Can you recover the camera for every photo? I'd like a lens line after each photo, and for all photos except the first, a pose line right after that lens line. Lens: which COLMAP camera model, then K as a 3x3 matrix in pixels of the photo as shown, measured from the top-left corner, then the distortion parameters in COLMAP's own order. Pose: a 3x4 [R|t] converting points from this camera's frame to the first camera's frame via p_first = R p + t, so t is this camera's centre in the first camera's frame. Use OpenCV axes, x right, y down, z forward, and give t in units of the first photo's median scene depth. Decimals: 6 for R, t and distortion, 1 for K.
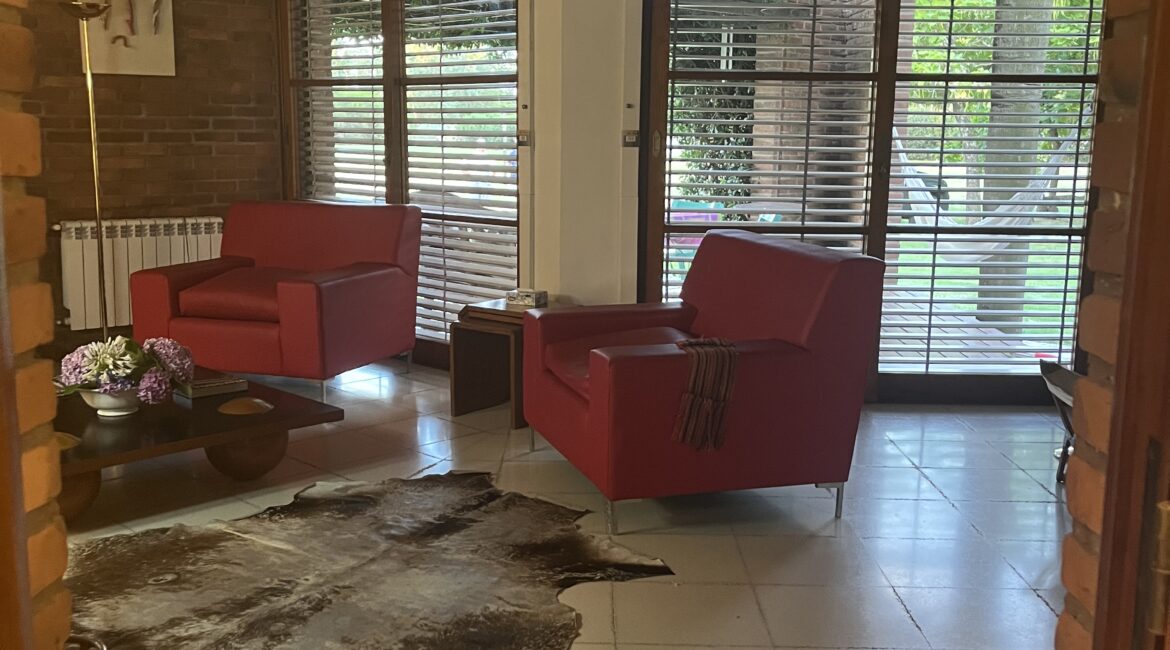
lens RADIAL K [[1177.0, 0, 587.9], [0, 1177.0, 336.0], [0, 0, 1]] dist [0.079404, -0.197338]
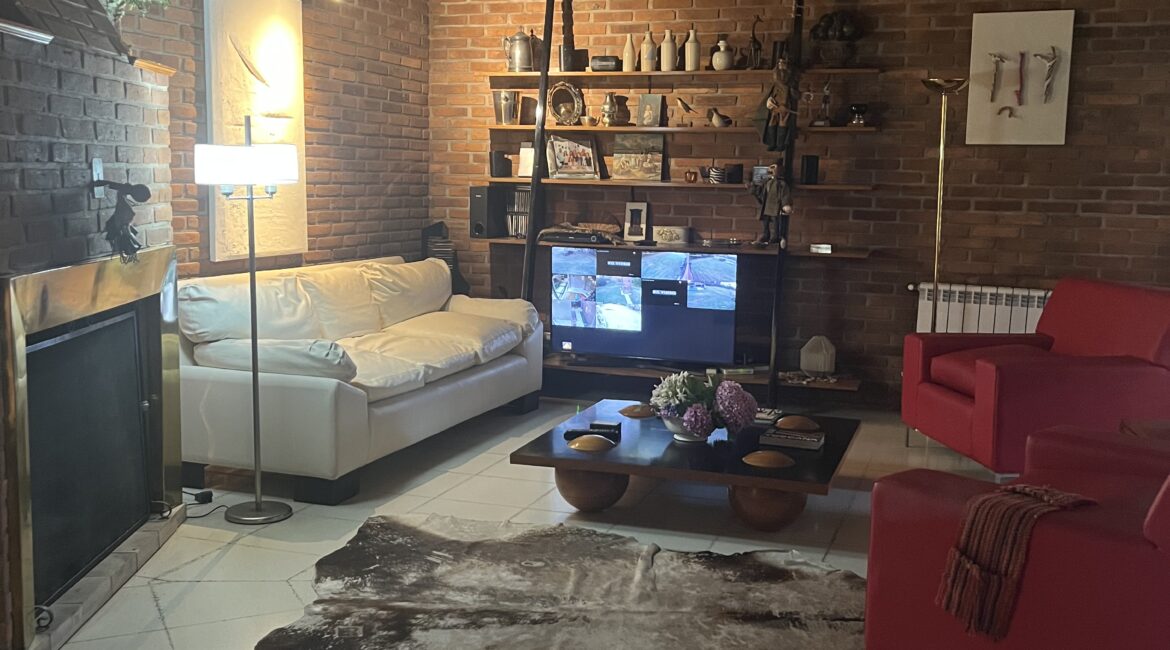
lens RADIAL K [[1177.0, 0, 587.9], [0, 1177.0, 336.0], [0, 0, 1]] dist [0.079404, -0.197338]
pose [[0.445155, 0.120845, -0.887262, 0.361079], [-0.173798, 0.983670, 0.046778, -0.045160], [0.878425, 0.133381, 0.458889, 0.244948]]
